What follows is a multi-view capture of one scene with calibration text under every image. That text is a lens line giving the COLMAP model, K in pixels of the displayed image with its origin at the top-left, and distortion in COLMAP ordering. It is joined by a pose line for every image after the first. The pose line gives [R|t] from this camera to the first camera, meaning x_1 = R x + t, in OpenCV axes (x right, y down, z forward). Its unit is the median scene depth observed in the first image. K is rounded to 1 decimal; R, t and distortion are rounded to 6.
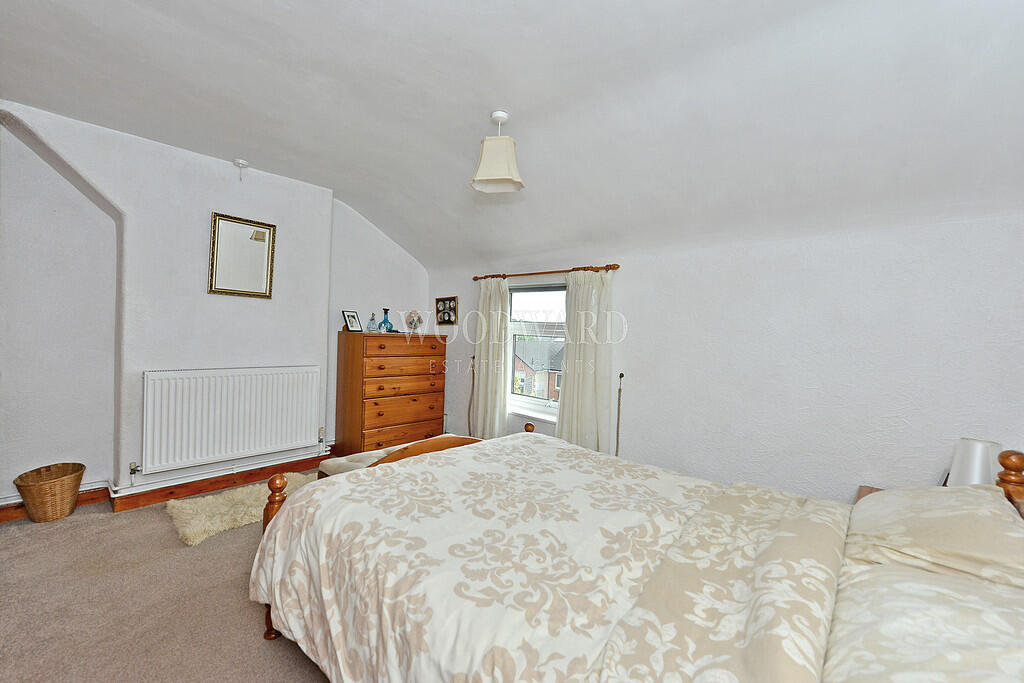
lens RADIAL K [[406.4, 0, 512.0], [0, 406.4, 341.5], [0, 0, 1]] dist [-0.000665, -0.000024]
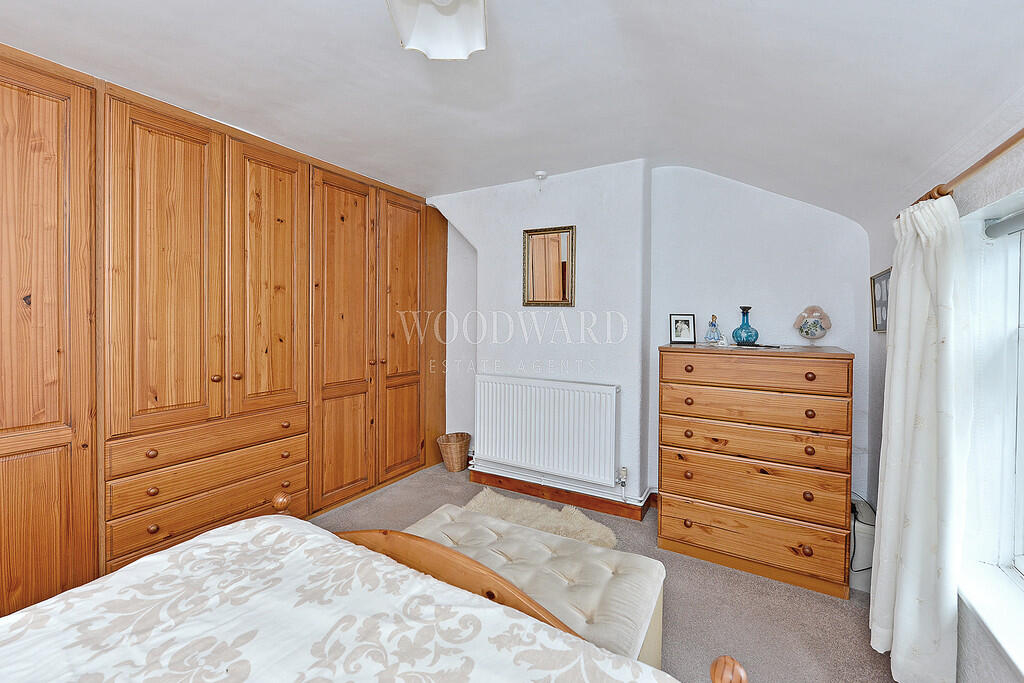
lens RADIAL K [[411.0, 0, 513.2], [0, 411.0, 320.3], [0, 0, 1]] dist [-0.002913, -0.000355]
pose [[0.228713, -0.032189, -0.972962, 0.243053], [-0.024412, 0.998949, -0.038787, -0.030801], [0.973188, 0.032623, 0.227686, 0.584421]]
